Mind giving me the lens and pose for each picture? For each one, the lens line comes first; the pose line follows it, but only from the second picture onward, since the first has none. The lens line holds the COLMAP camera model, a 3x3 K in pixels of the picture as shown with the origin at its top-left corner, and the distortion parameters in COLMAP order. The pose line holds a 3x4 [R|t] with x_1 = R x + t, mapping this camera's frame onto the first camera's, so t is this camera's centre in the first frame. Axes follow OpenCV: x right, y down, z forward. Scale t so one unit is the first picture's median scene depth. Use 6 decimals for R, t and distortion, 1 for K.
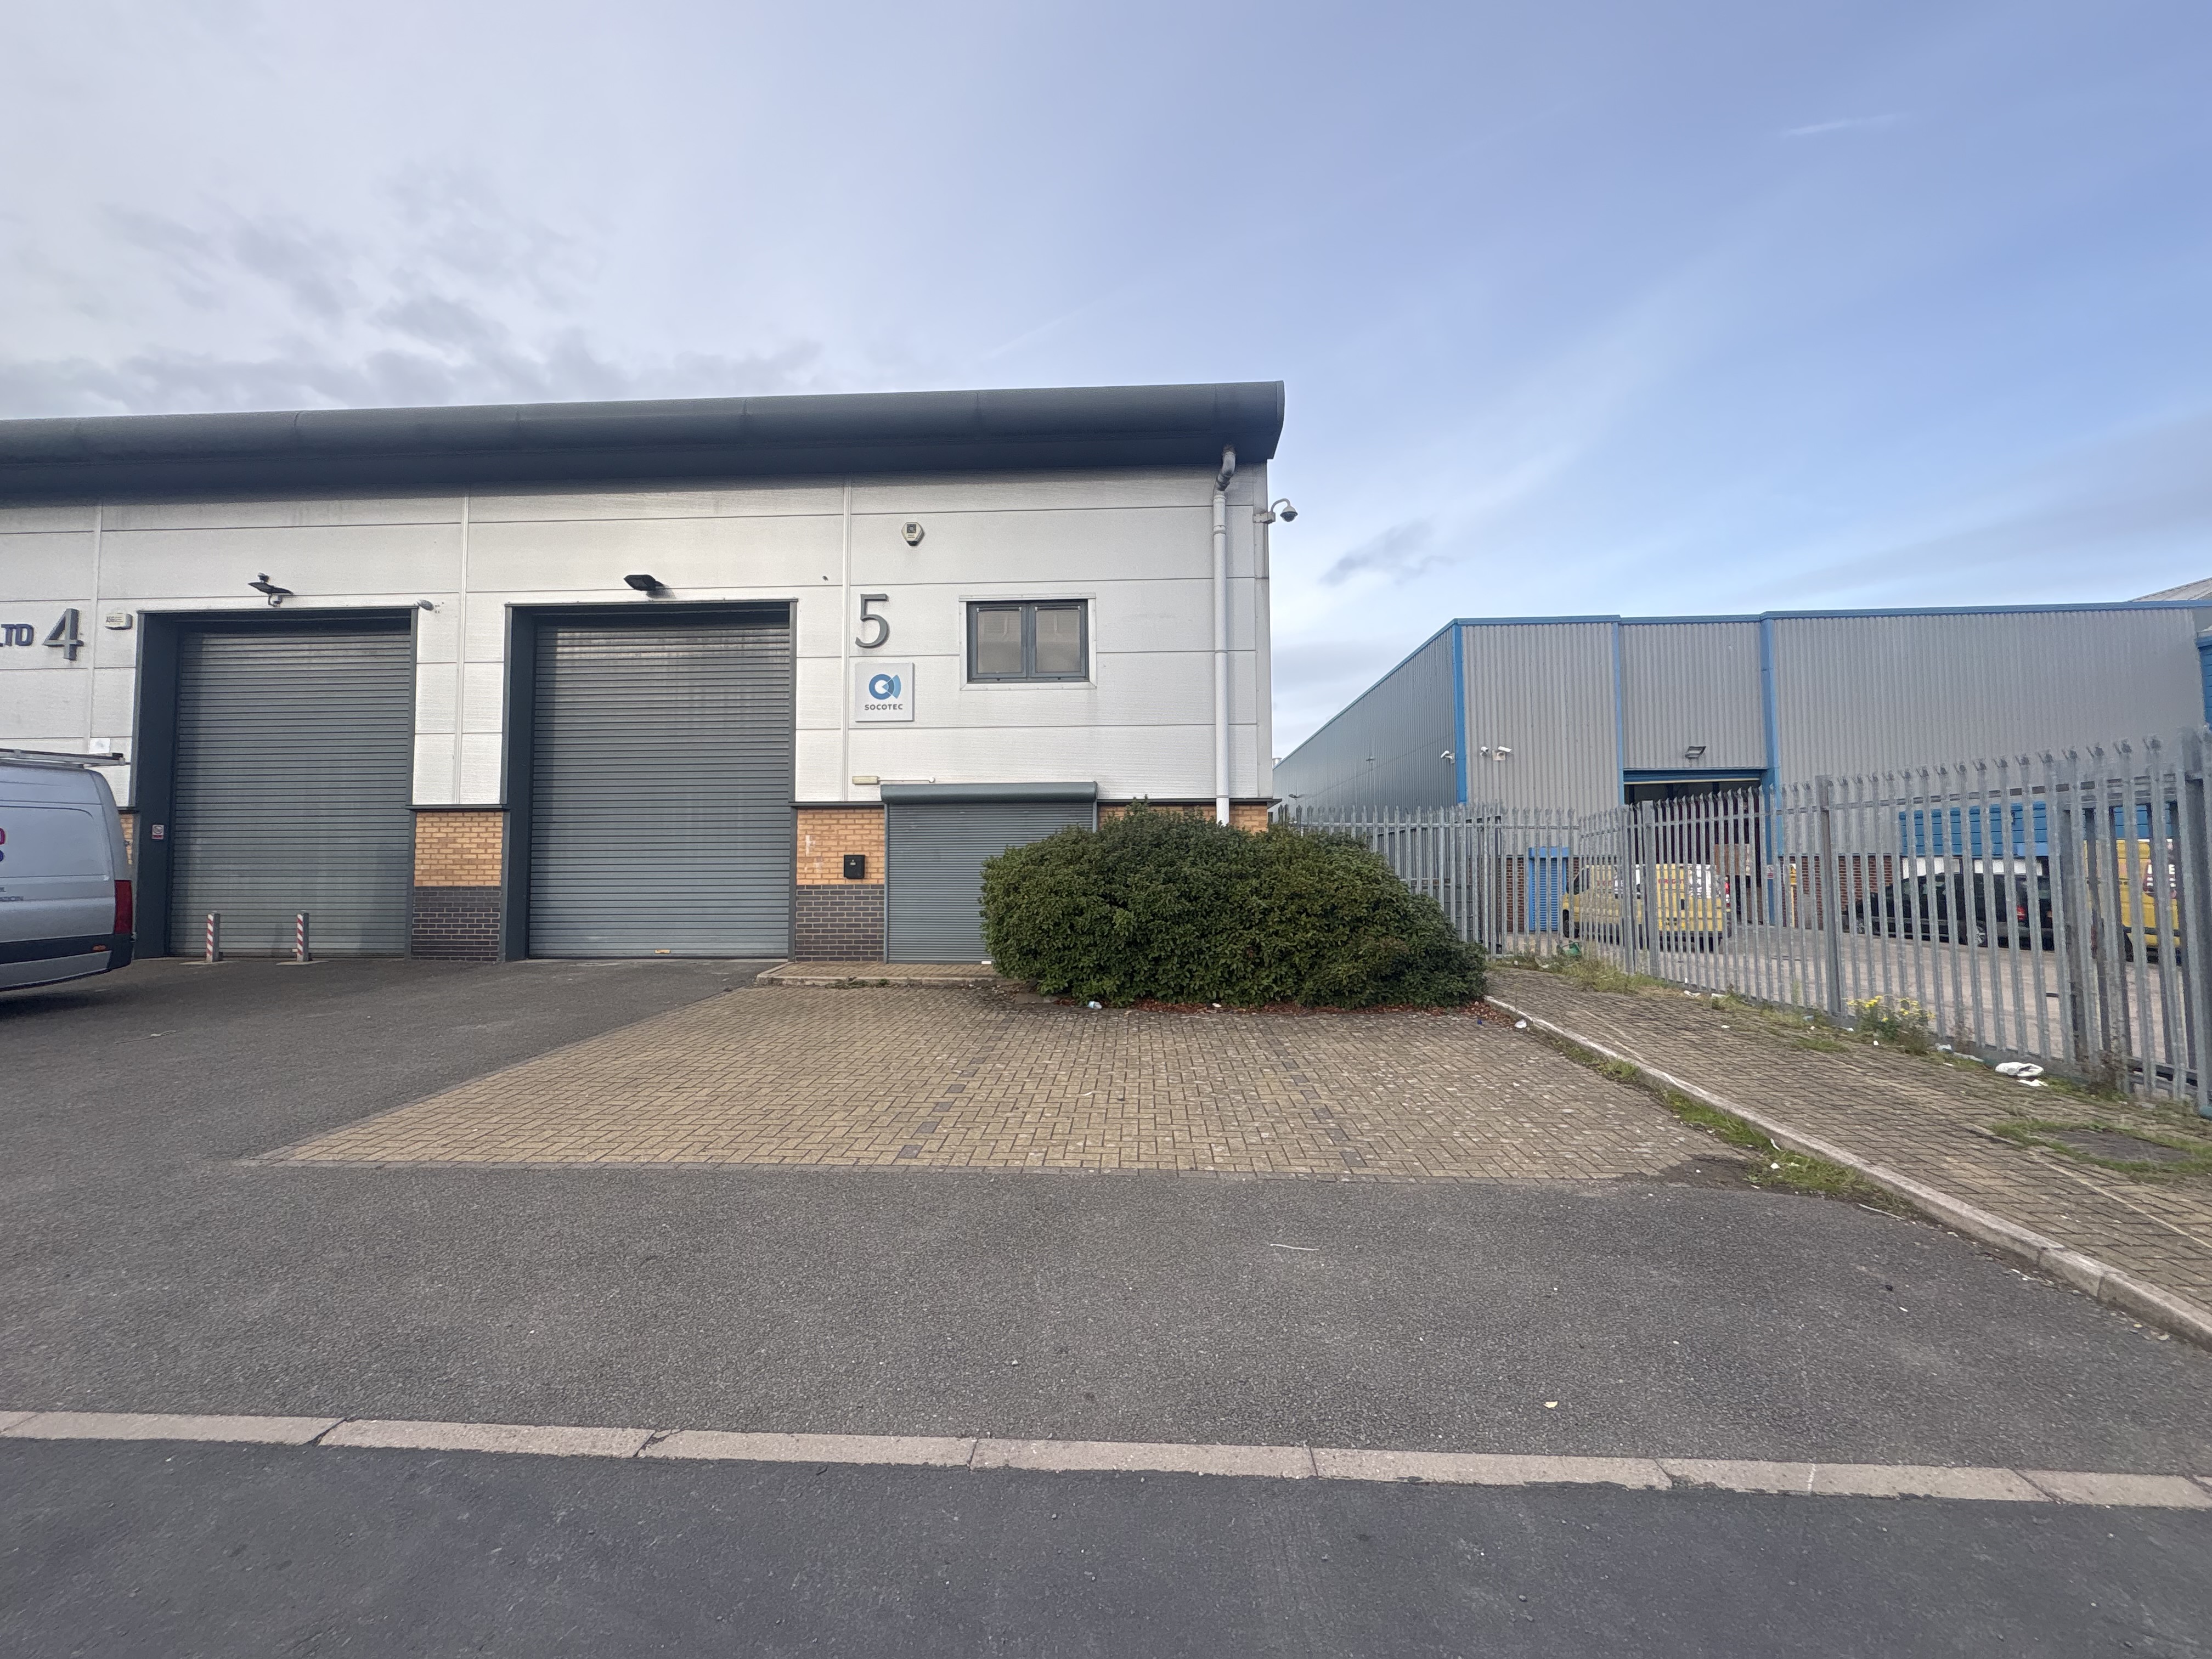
lens RADIAL K [[879.6, 0, 1106.0], [0, 879.6, 829.5], [0, 0, 1]] dist [0.000735, 0.000143]
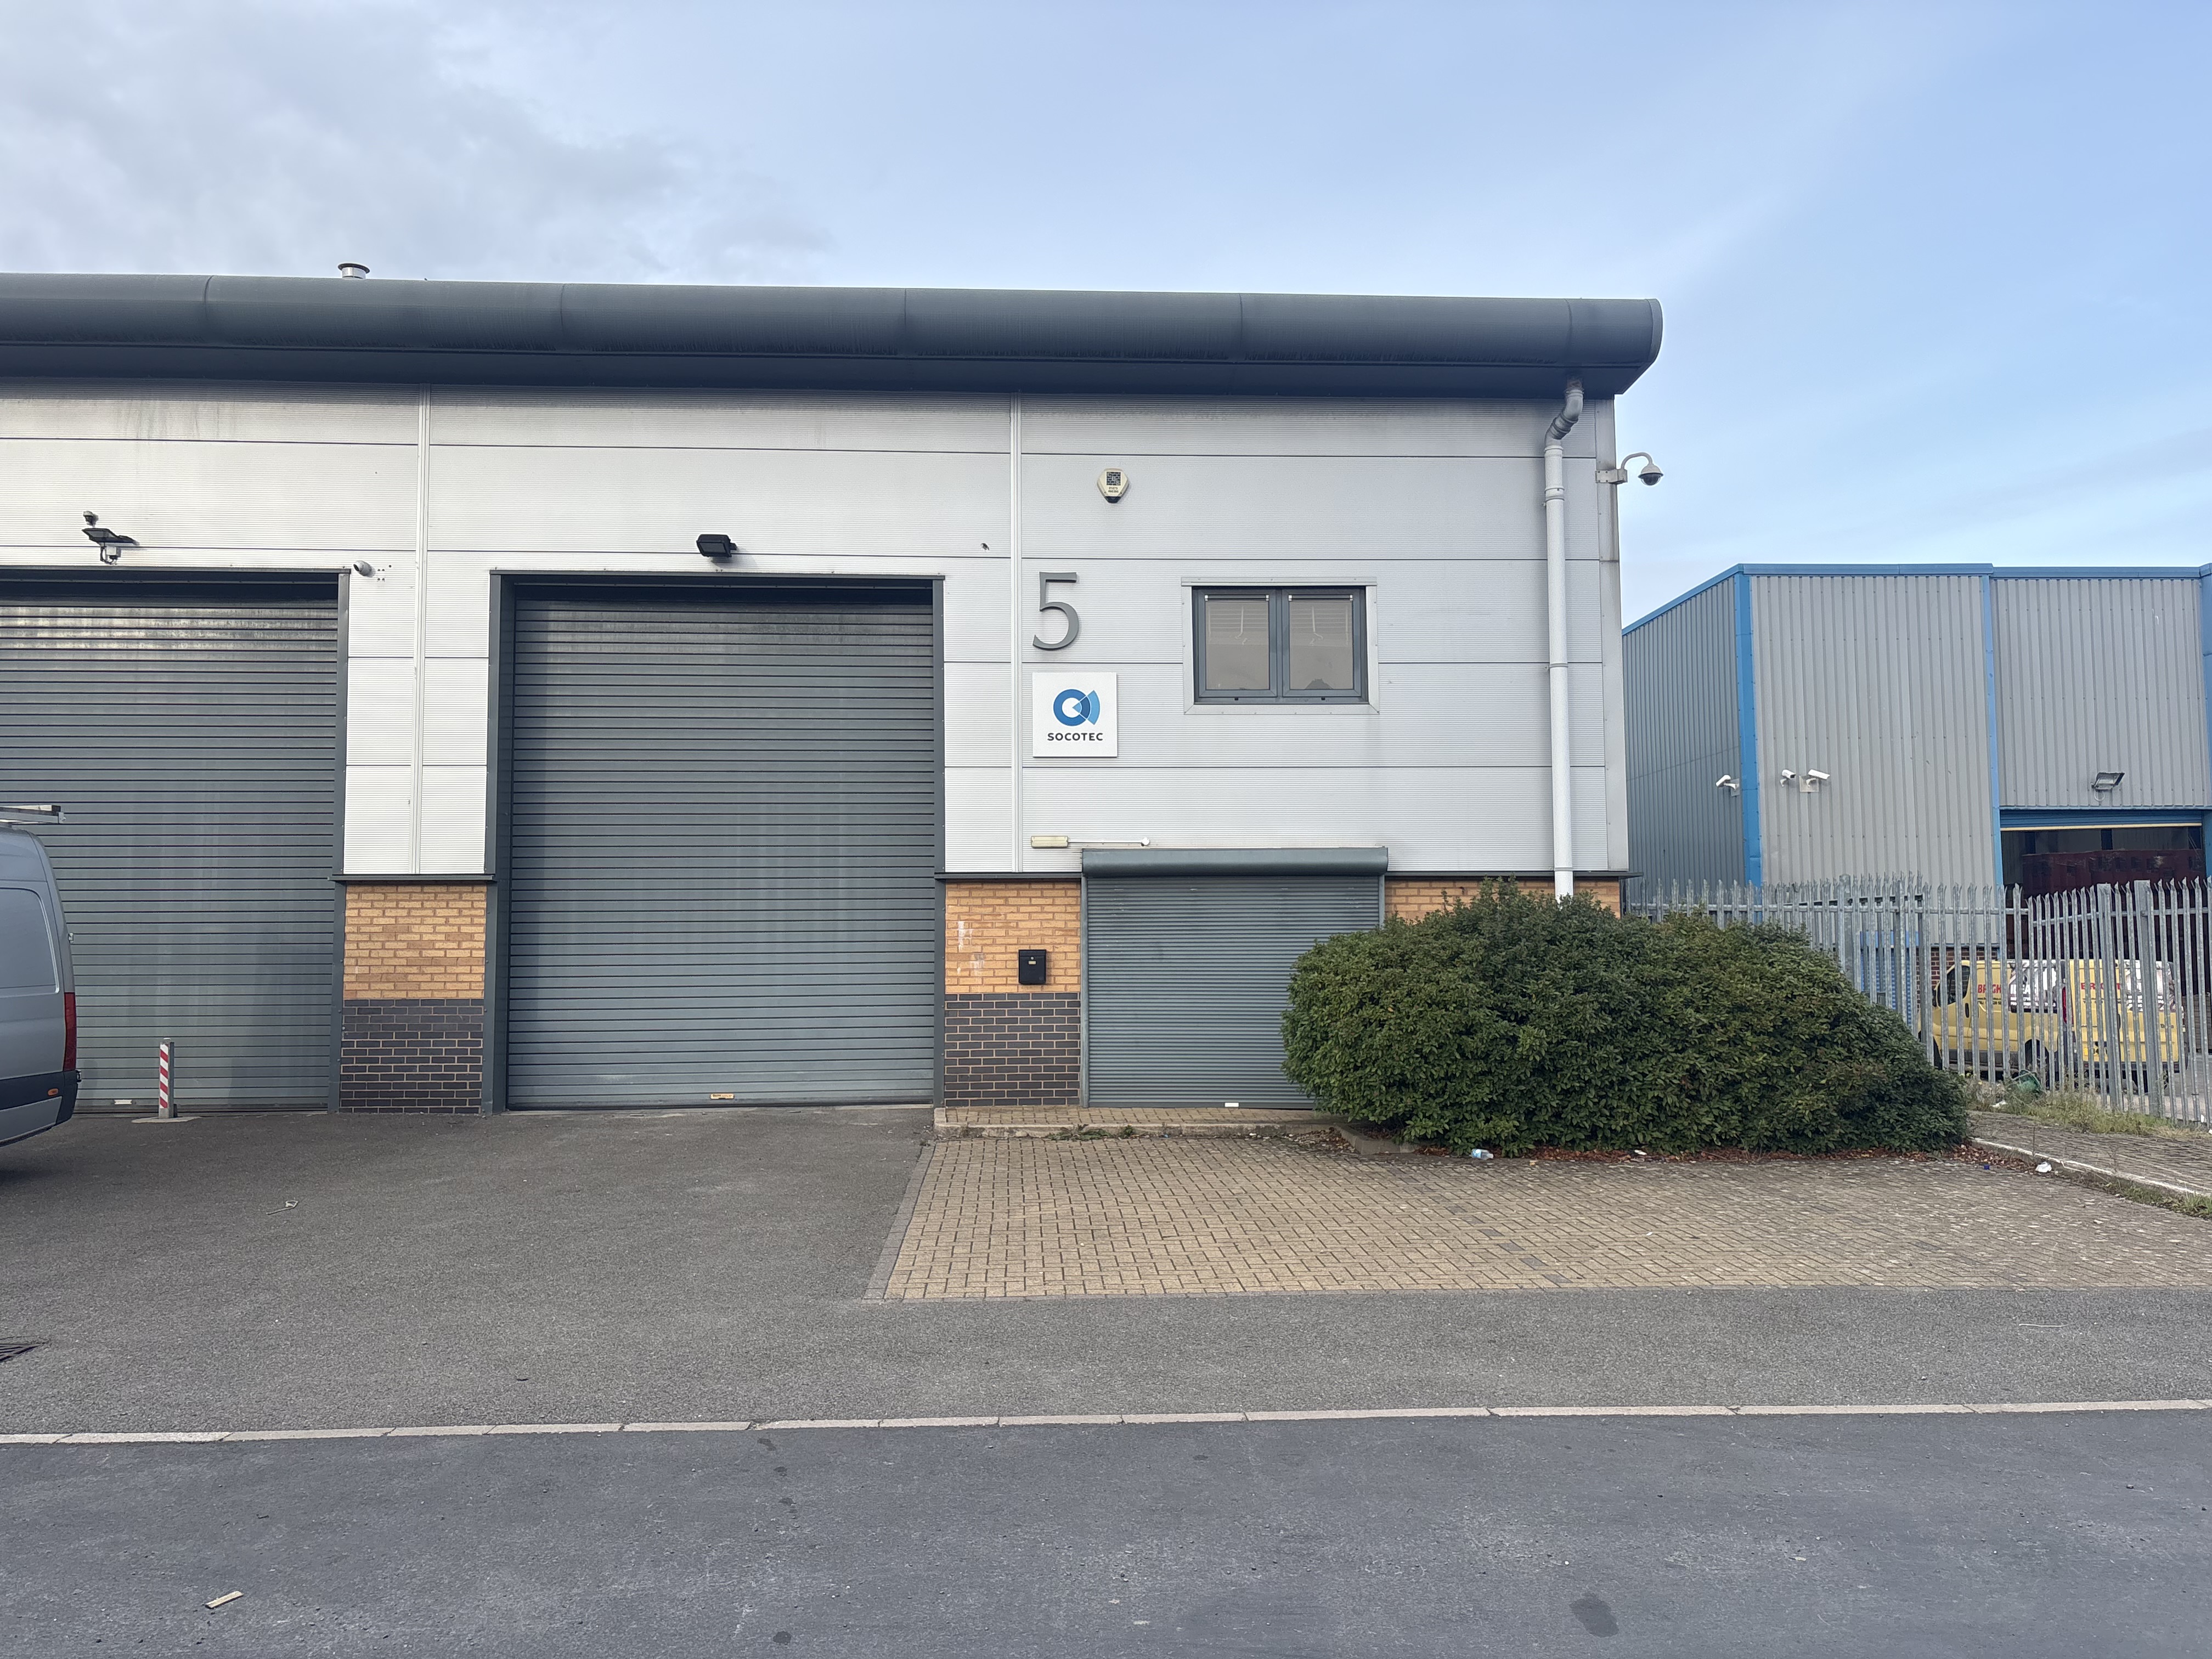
lens RADIAL K [[1678.4, 0, 1103.4], [0, 1678.4, 851.4], [0, 0, 1]] dist [0.092156, -0.128024]
pose [[0.995005, 0.005397, 0.099675, -0.360196], [-0.003492, 0.999808, -0.019282, -0.023157], [-0.099759, 0.018838, 0.994833, -0.314556]]
